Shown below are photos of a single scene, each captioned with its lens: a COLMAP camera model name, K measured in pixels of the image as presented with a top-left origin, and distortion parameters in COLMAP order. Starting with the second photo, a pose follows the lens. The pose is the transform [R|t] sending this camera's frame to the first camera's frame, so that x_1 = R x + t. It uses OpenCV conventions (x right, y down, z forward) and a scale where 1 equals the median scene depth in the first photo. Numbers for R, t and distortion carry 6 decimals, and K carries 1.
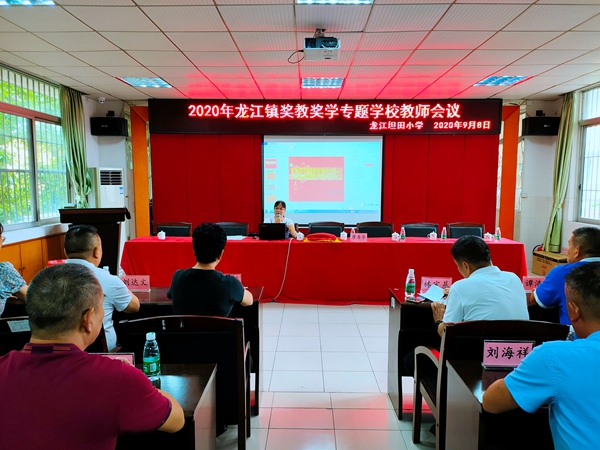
lens RADIAL K [[449.6, 0, 299.4], [0, 449.6, 227.8], [0, 0, 1]] dist [0.075615, -0.095133]
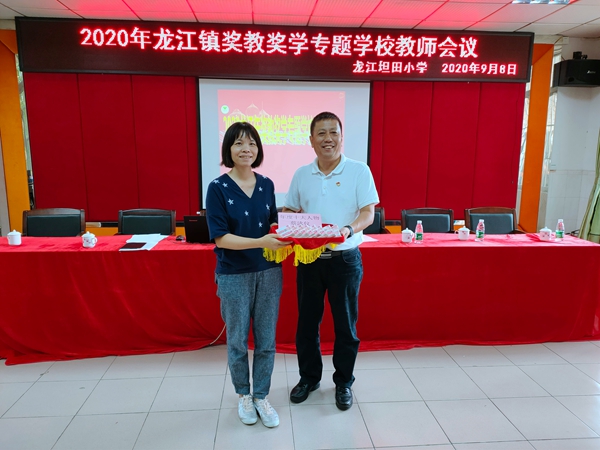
lens RADIAL K [[449.6, 0, 302.2], [0, 449.6, 228.3], [0, 0, 1]] dist [0.075615, -0.095133]
pose [[0.994607, -0.013476, 0.102837, 0.002620], [0.006391, 0.997602, 0.068911, -0.026237], [-0.103519, -0.067882, 0.992308, 0.298857]]
